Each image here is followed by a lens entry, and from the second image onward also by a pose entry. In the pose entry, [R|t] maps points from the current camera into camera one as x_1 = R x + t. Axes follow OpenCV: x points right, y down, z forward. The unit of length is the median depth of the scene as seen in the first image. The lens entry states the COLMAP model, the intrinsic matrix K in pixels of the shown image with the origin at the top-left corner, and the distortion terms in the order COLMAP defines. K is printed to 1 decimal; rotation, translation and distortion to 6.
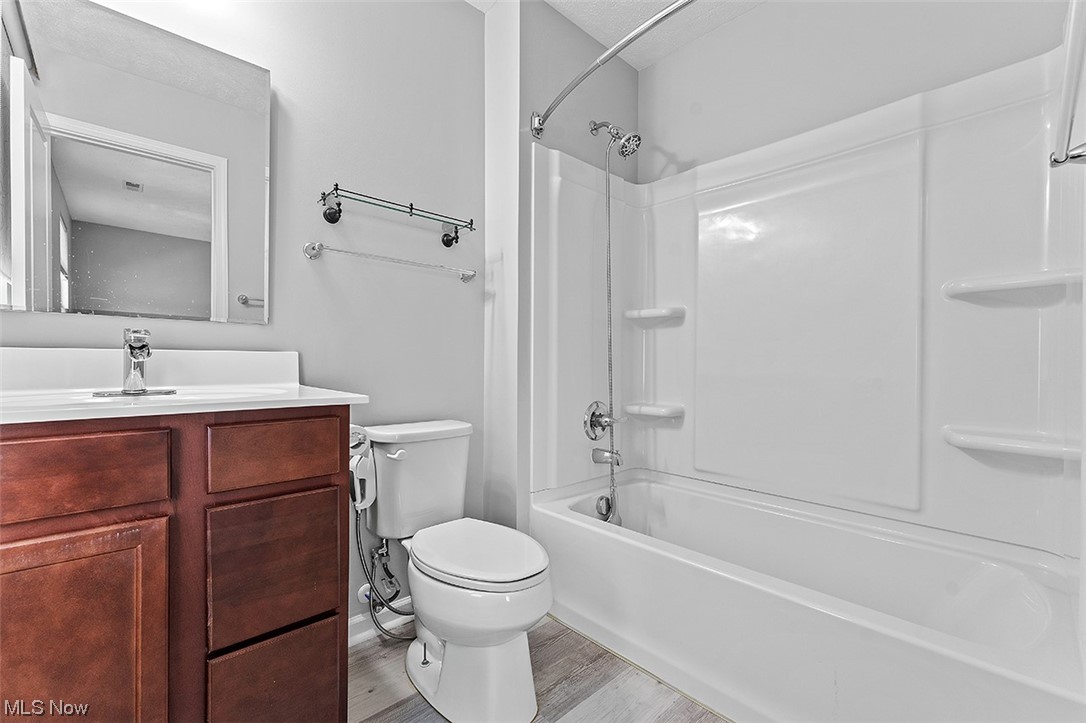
lens RADIAL K [[460.6, 0, 541.4], [0, 460.6, 363.9], [0, 0, 1]] dist [0.003234, -0.001064]
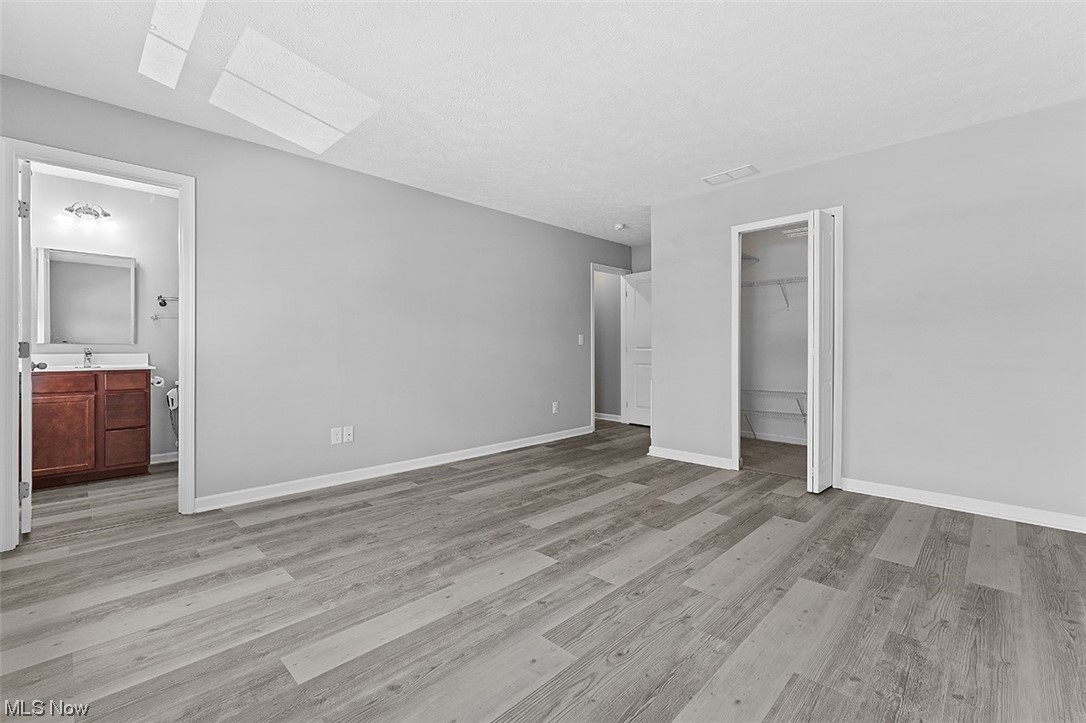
lens RADIAL K [[460.6, 0, 537.2], [0, 460.6, 353.0], [0, 0, 1]] dist [0.003234, -0.001064]
pose [[0.999383, -0.005131, 0.034754, 2.920627], [0.005319, 0.999972, -0.005343, -0.001468], [-0.034725, 0.005524, 0.999382, -3.175405]]
